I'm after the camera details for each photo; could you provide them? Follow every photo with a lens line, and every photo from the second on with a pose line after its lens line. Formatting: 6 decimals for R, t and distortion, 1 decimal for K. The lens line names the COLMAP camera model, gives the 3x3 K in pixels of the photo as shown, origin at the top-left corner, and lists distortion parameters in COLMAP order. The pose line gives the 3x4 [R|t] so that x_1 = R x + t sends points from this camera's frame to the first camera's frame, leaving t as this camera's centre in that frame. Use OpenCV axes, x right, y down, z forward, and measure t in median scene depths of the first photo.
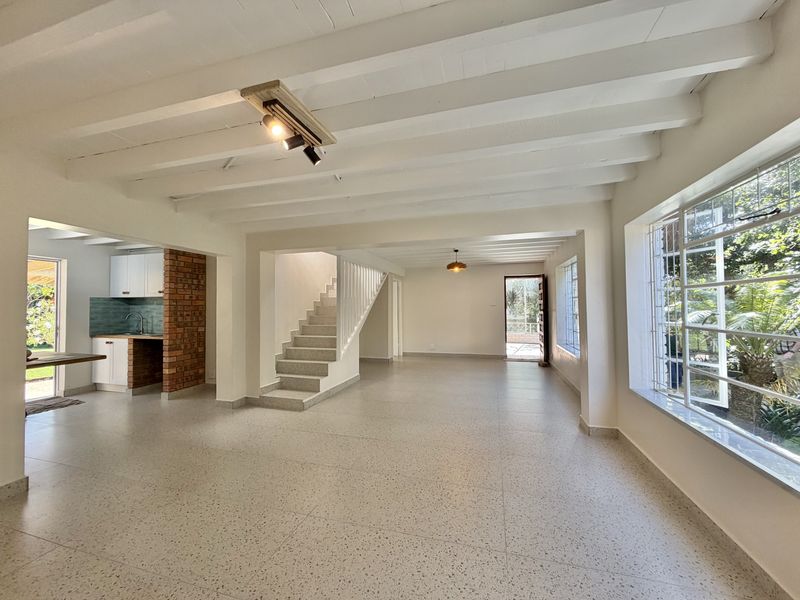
lens RADIAL K [[318.2, 0, 400.0], [0, 318.2, 300.0], [0, 0, 1]] dist [-0.000090, 0.000300]
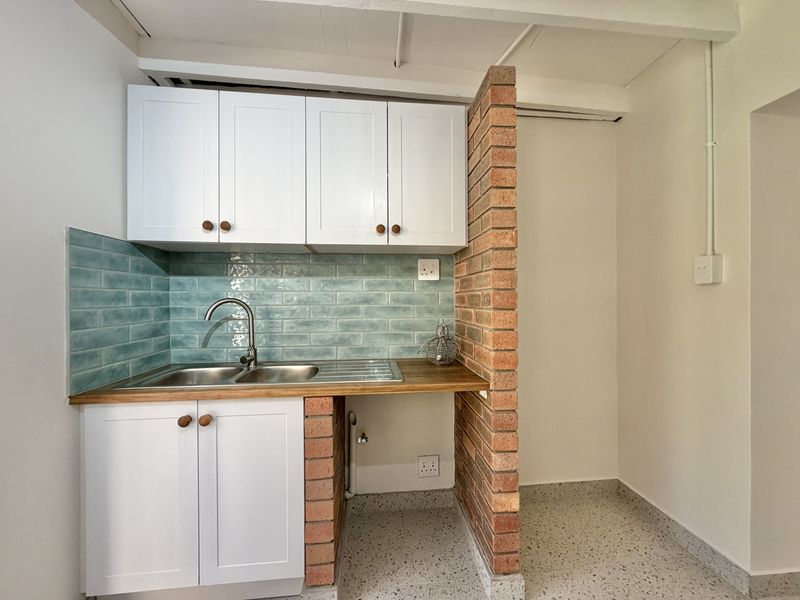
lens RADIAL K [[318.2, 0, 400.0], [0, 318.2, 300.0], [0, 0, 1]] dist [-0.000090, 0.000300]
pose [[0.930320, 0.007433, 0.366674, -0.802391], [-0.012051, 0.999874, 0.010307, 0.036345], [-0.366552, -0.014007, 0.930292, 0.675413]]
